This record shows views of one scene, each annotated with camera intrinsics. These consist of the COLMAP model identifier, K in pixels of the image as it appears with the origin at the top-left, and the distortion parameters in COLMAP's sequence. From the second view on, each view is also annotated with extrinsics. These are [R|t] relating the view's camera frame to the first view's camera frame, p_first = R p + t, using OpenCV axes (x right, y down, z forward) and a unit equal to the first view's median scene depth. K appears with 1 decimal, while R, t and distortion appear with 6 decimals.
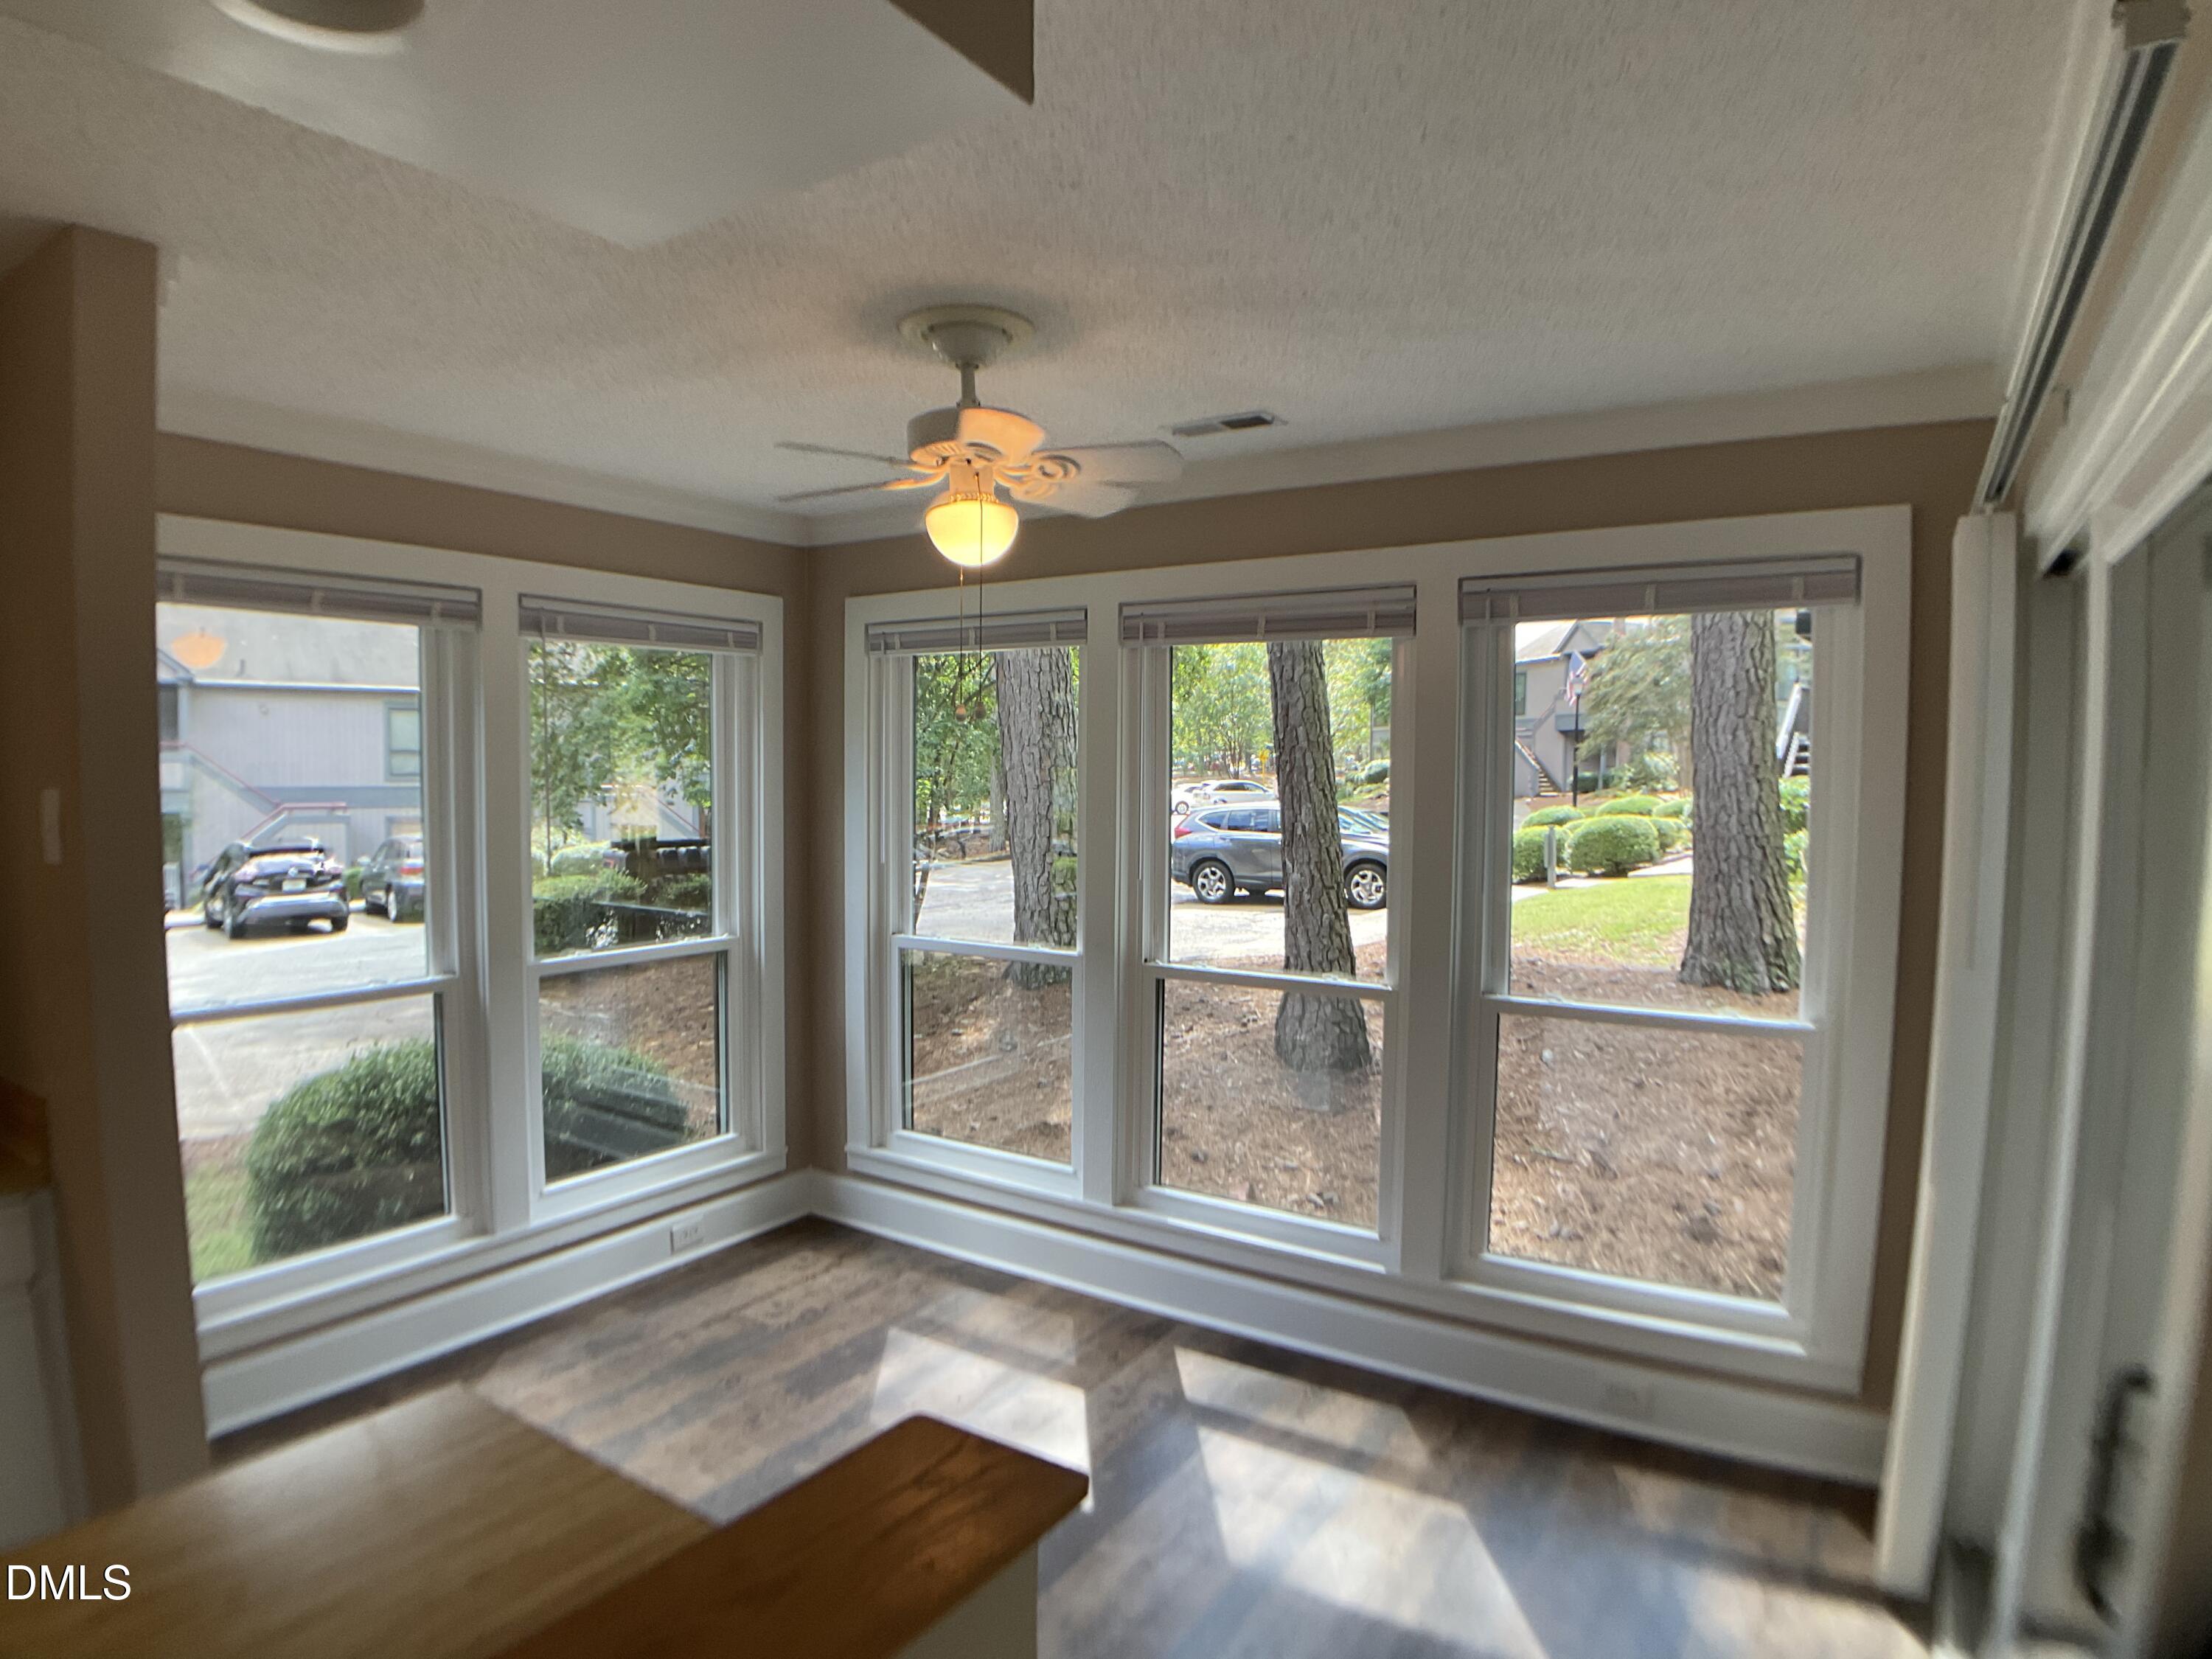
lens RADIAL K [[1254.9, 0, 1100.8], [0, 1254.9, 850.9], [0, 0, 1]] dist [-0.078819, -0.001899]
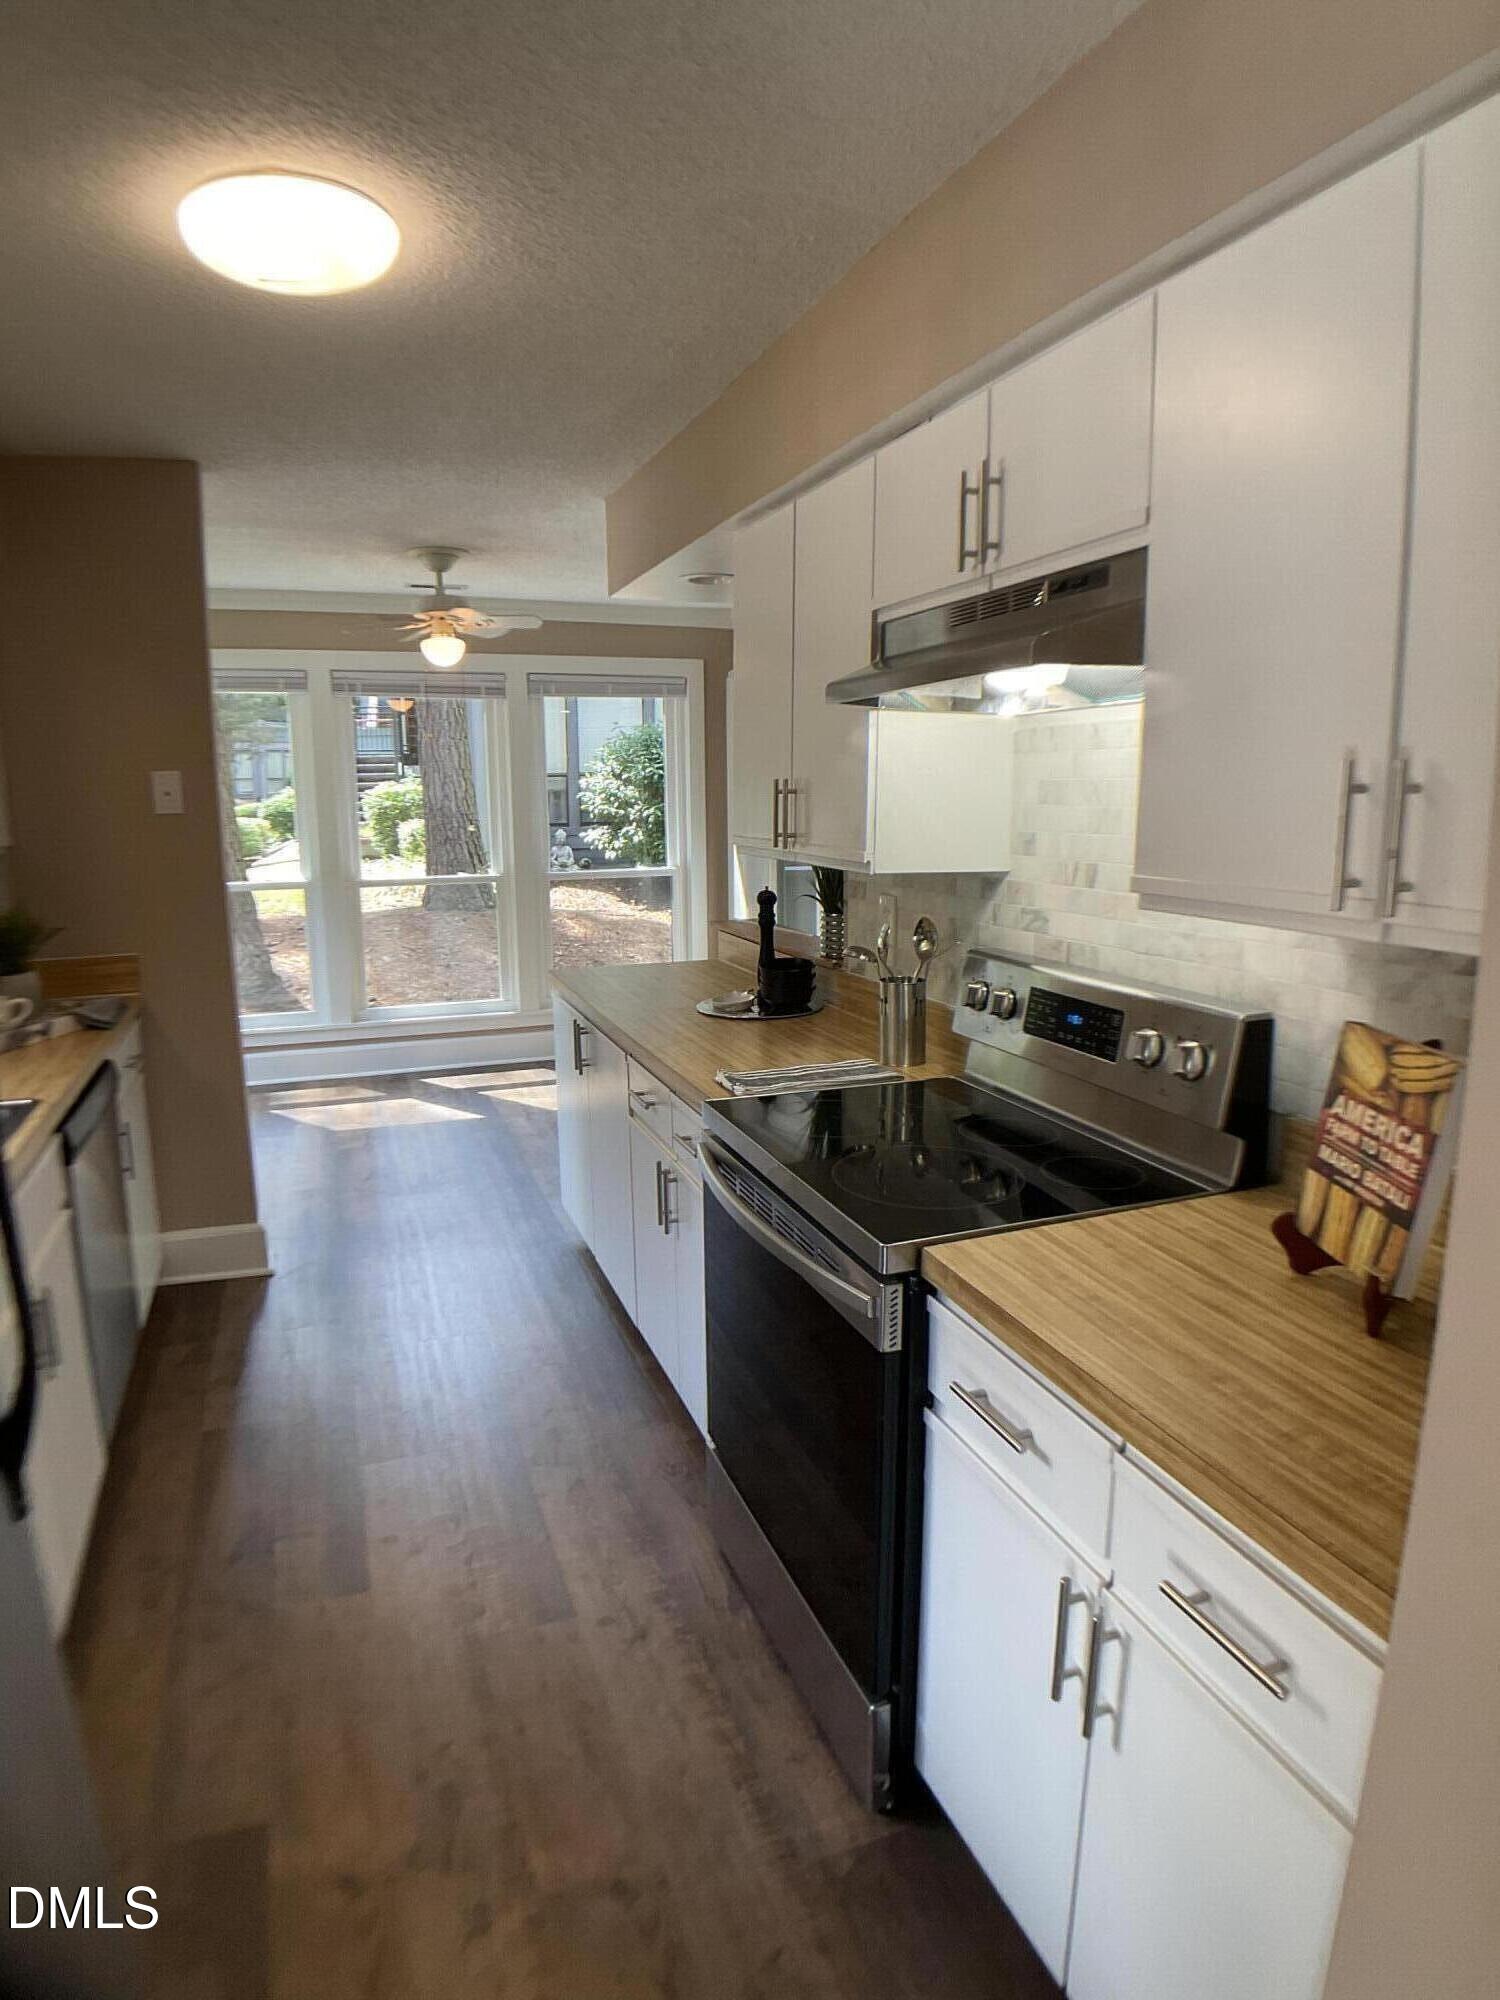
lens RADIAL K [[1131.3, 0, 754.5], [0, 1131.3, 996.2], [0, 0, 1]] dist [-0.086050, -0.000964]
pose [[0.589569, -0.155940, 0.792522, -0.776621], [0.057561, 0.986803, 0.151346, 0.039714], [-0.805664, -0.043611, 0.590765, -0.325327]]
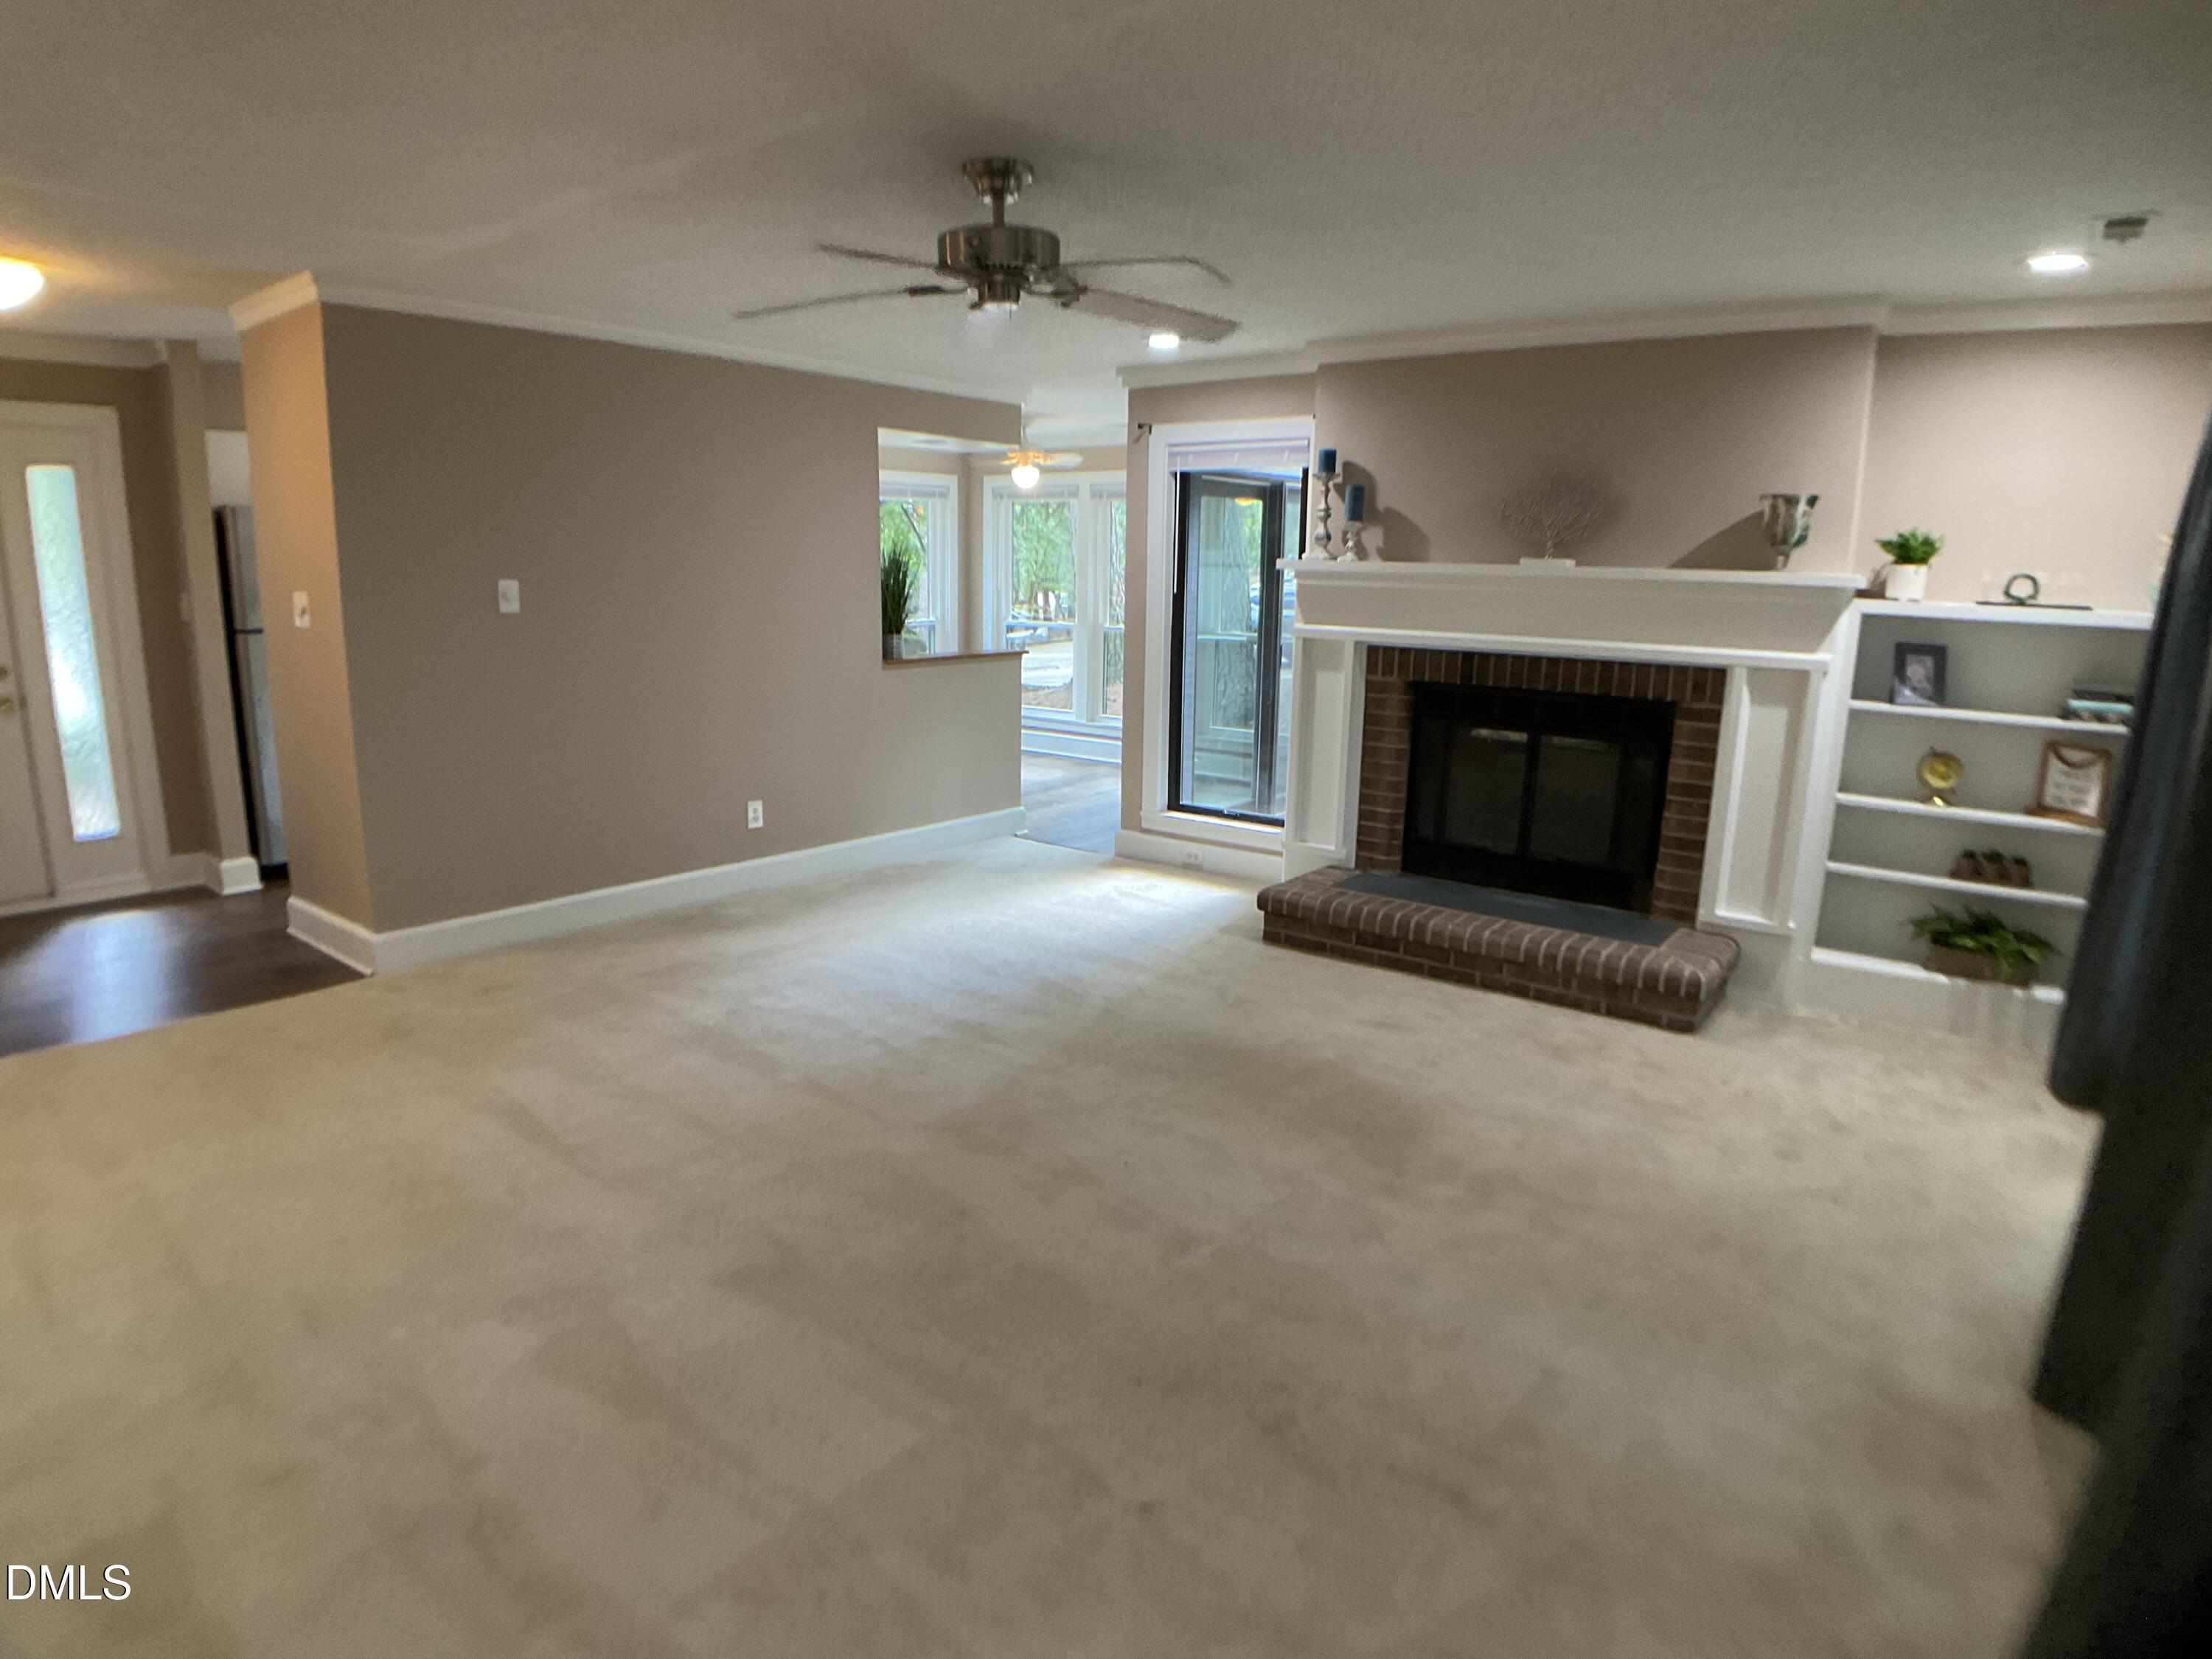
lens RADIAL K [[1254.9, 0, 1100.8], [0, 1254.9, 850.9], [0, 0, 1]] dist [-0.078819, -0.001899]
pose [[0.995783, 0.026504, -0.087832, 0.240093], [-0.012182, 0.987083, 0.159747, 0.117631], [0.090932, -0.158003, 0.983243, -1.400667]]
